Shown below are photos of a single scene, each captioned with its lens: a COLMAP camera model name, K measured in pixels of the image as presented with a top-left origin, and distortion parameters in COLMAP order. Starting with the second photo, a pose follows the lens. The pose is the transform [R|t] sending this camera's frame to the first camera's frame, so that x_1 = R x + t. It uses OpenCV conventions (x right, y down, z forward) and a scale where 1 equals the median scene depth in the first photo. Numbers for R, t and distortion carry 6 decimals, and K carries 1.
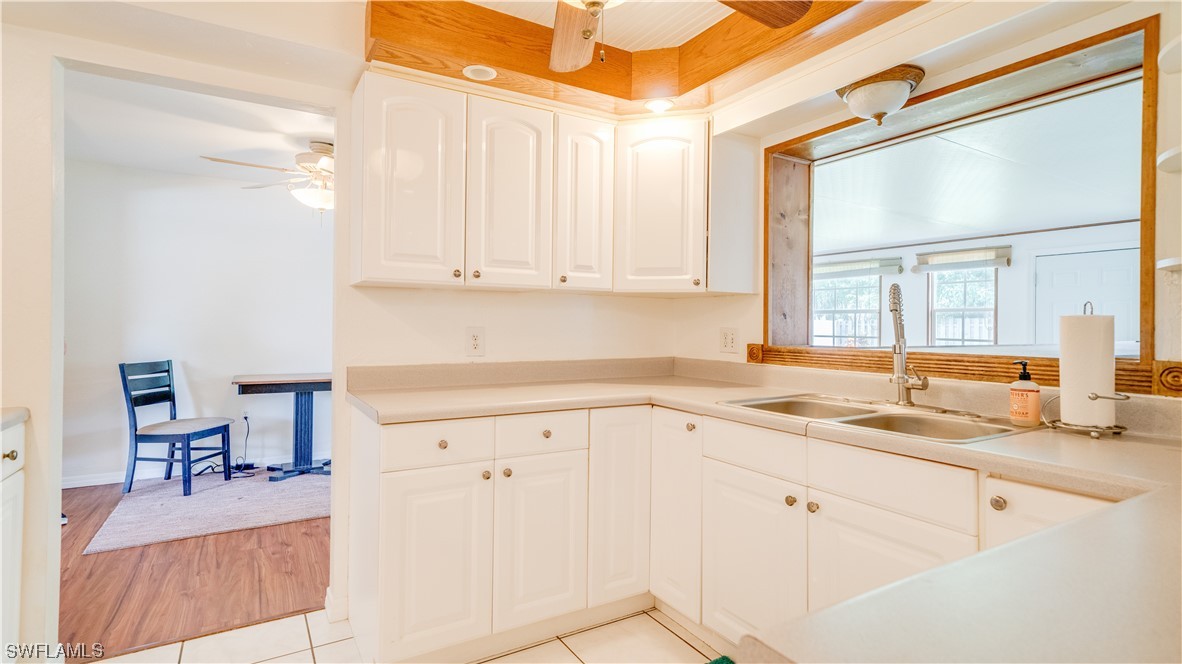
lens RADIAL K [[584.6, 0, 595.5], [0, 584.6, 325.7], [0, 0, 1]] dist [0.014389, 0.000461]
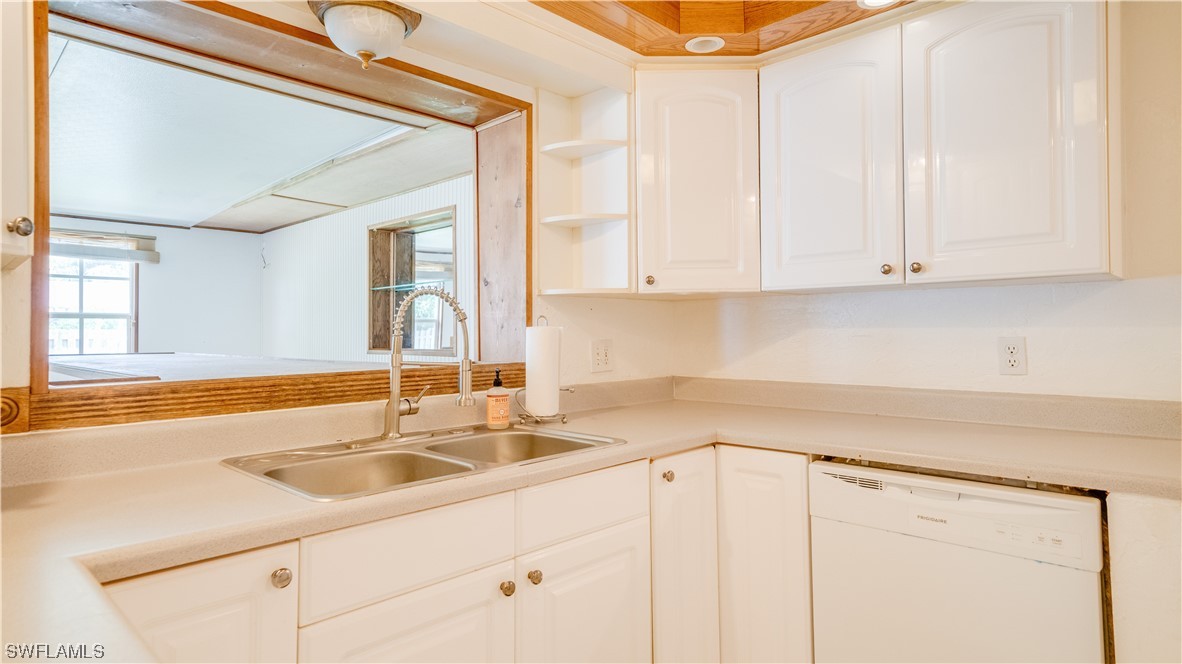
lens RADIAL K [[643.0, 0, 596.0], [0, 643.0, 324.5], [0, 0, 1]] dist [0.004301, 0.001036]
pose [[-0.256432, 0.006264, 0.966542, -0.310116], [0.009166, 0.999950, -0.004048, -0.009550], [-0.966519, 0.007822, -0.256477, 0.769343]]
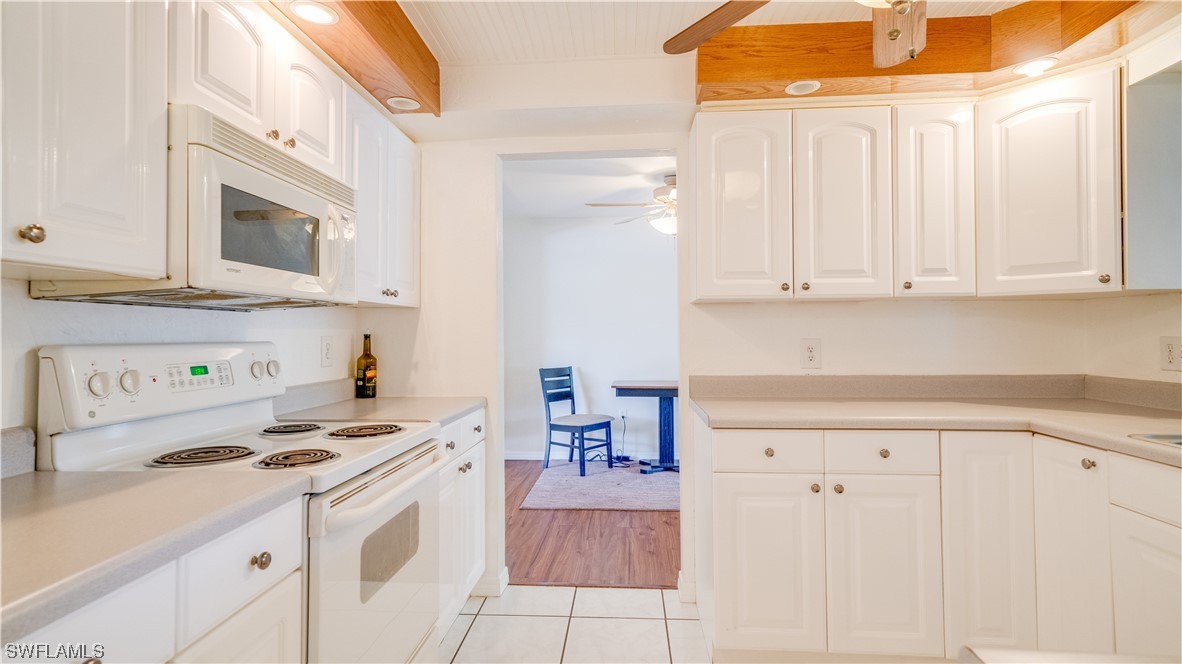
lens RADIAL K [[617.9, 0, 591.0], [0, 617.9, 332.0], [0, 0, 1]] dist [0.014883, 0.000762]
pose [[0.818267, -0.013945, -0.574669, 0.094701], [0.010879, 0.999902, -0.008773, -0.004249], [0.574735, 0.000927, 0.818339, -0.069772]]
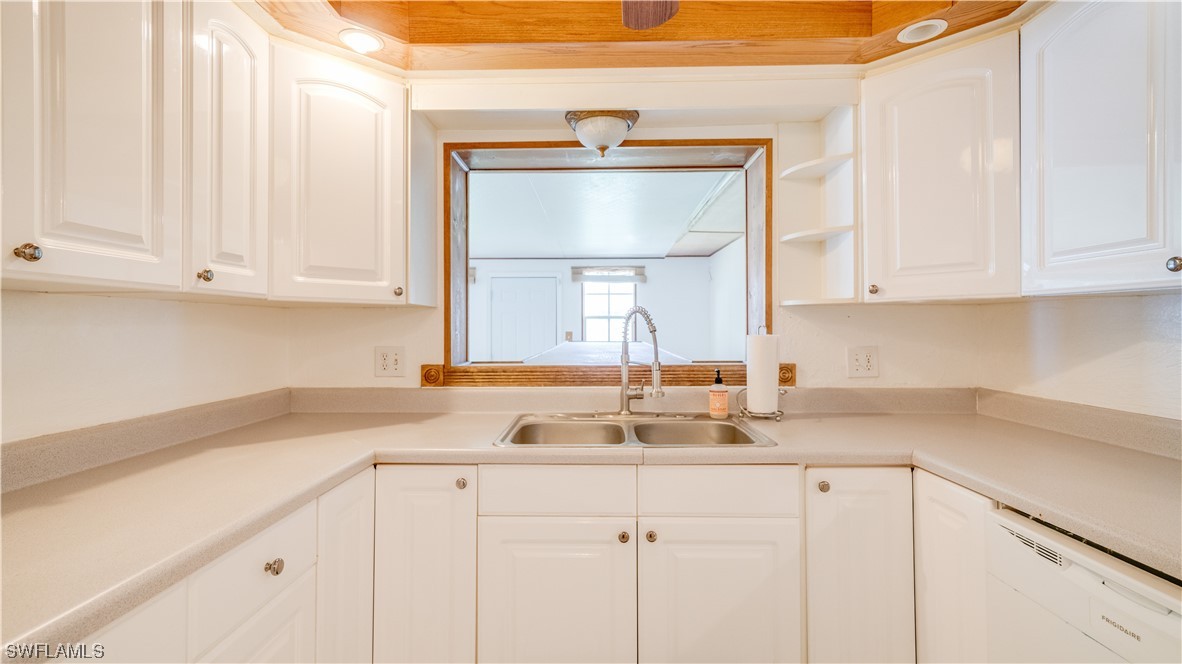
lens RADIAL K [[522.3, 0, 594.6], [0, 522.3, 324.7], [0, 0, 1]] dist [0.002438, 0.000328]
pose [[0.529795, -0.006809, 0.848098, -0.279414], [0.009284, 0.999954, 0.002228, -0.030070], [-0.848075, 0.006693, 0.529834, 0.419738]]
